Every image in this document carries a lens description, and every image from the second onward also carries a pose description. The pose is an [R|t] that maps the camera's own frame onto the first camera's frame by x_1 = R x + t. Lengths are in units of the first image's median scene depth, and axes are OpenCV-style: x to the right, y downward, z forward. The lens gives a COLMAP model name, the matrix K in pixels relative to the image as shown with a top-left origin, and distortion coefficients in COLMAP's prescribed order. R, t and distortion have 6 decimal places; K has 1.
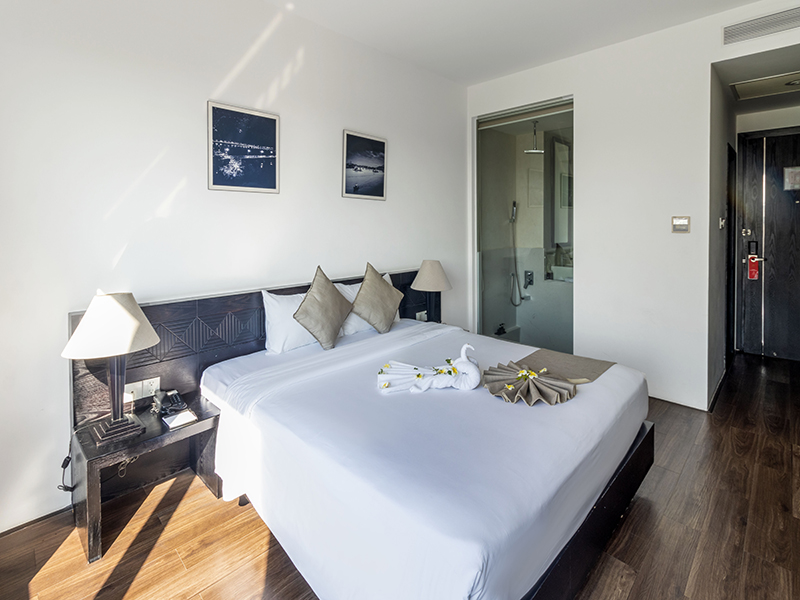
lens RADIAL K [[378.9, 0, 395.9], [0, 378.9, 296.6], [0, 0, 1]] dist [0.000703, 0.000283]
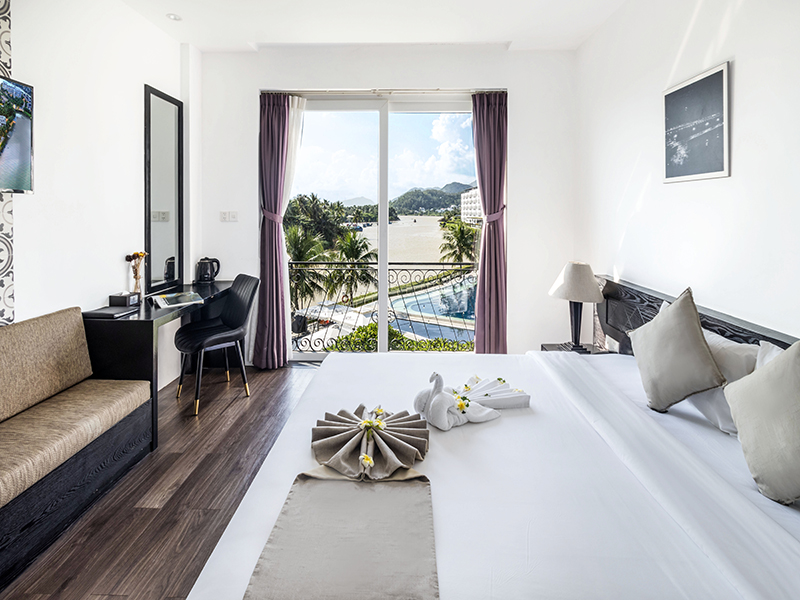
lens RADIAL K [[400.8, 0, 412.6], [0, 400.8, 269.7], [0, 0, 1]] dist [0.000580, 0.000016]
pose [[-0.702010, 0.110629, -0.703522, 0.588272], [-0.129923, 0.951388, 0.279250, -0.241984], [0.700216, 0.287440, -0.653511, 1.119739]]
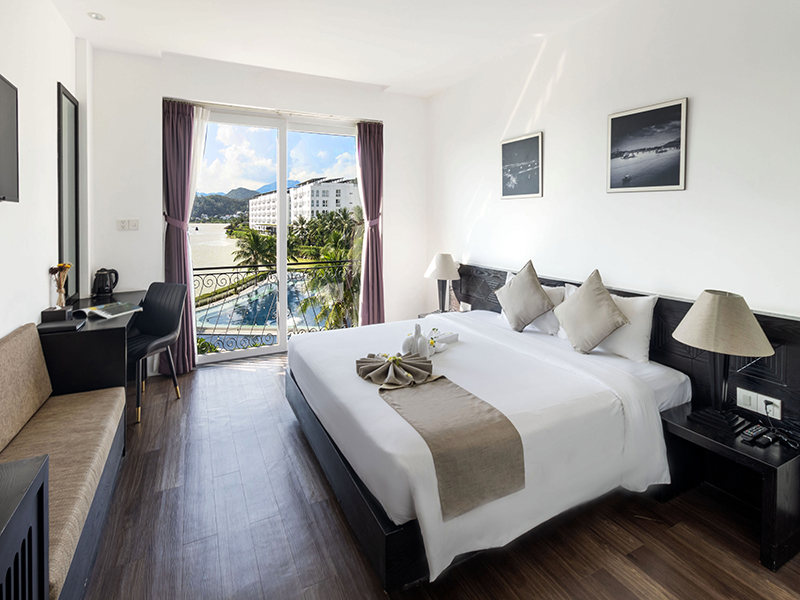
lens RADIAL K [[378.9, 0, 395.9], [0, 378.9, 296.6], [0, 0, 1]] dist [0.000703, 0.000283]
pose [[-0.297184, 0.206254, -0.932277, 0.990810], [-0.172685, 0.948679, 0.264930, -0.212067], [0.939075, 0.239723, -0.246315, 0.940447]]
